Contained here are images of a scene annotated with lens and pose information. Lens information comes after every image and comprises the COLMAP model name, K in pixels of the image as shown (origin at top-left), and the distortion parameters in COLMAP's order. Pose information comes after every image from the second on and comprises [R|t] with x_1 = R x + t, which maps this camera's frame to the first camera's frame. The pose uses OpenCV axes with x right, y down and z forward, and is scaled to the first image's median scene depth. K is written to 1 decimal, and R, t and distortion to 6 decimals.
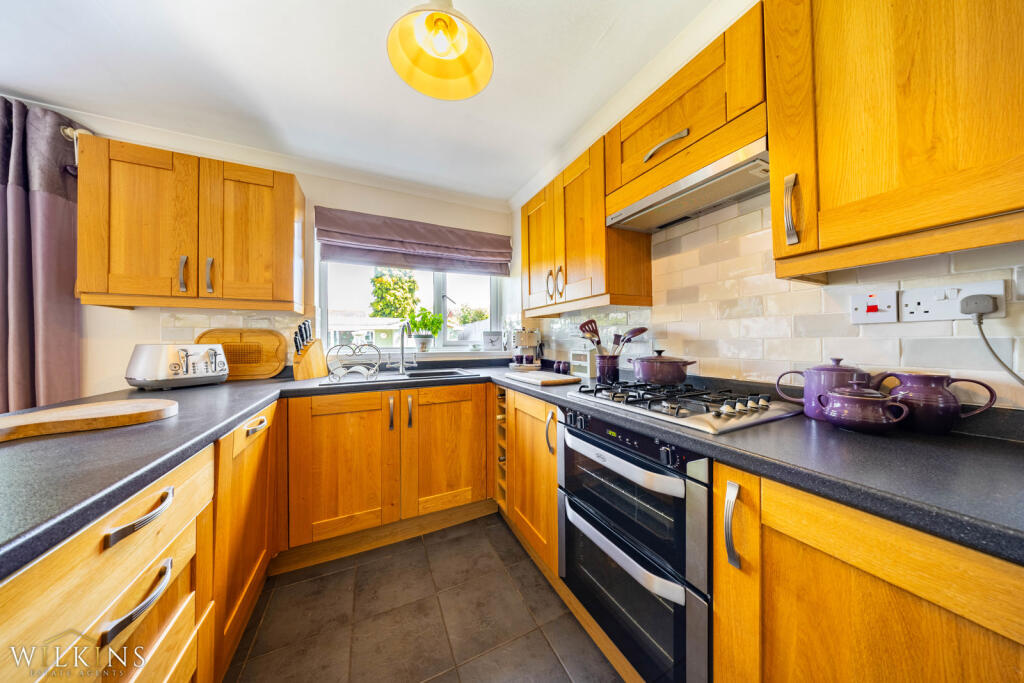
lens RADIAL K [[294.8, 0, 511.3], [0, 294.8, 338.8], [0, 0, 1]] dist [-0.003227, -0.000137]
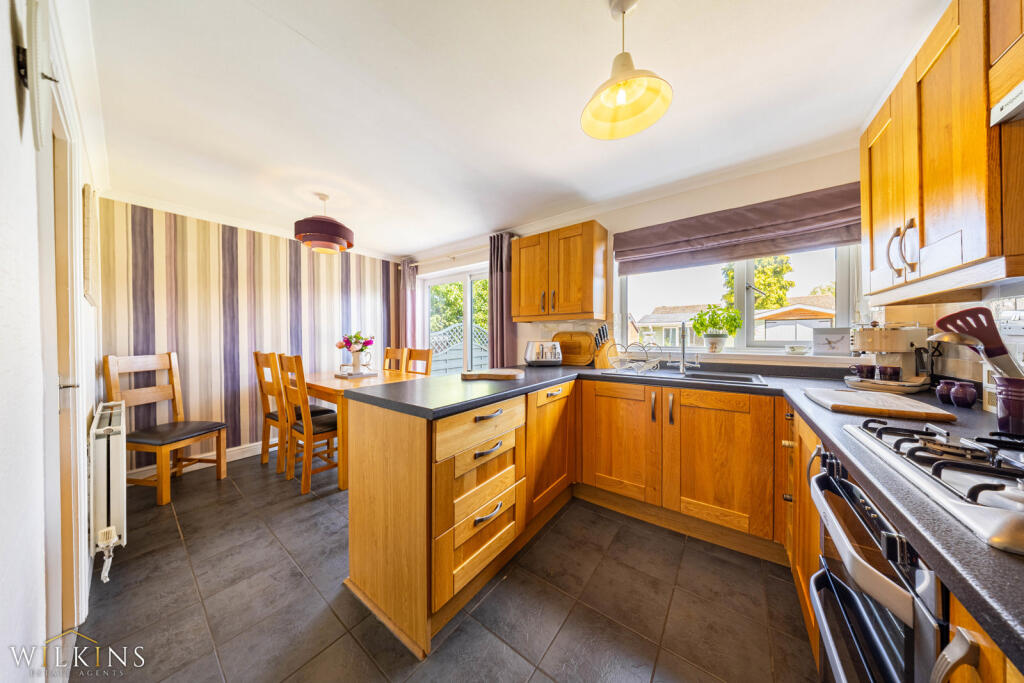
lens RADIAL K [[294.8, 0, 512.6], [0, 294.8, 338.7], [0, 0, 1]] dist [-0.003227, -0.000137]
pose [[0.458859, 0.007417, -0.888478, 0.320174], [0.005963, 0.999917, 0.011427, -0.017895], [0.888489, -0.010542, 0.458777, 0.020967]]
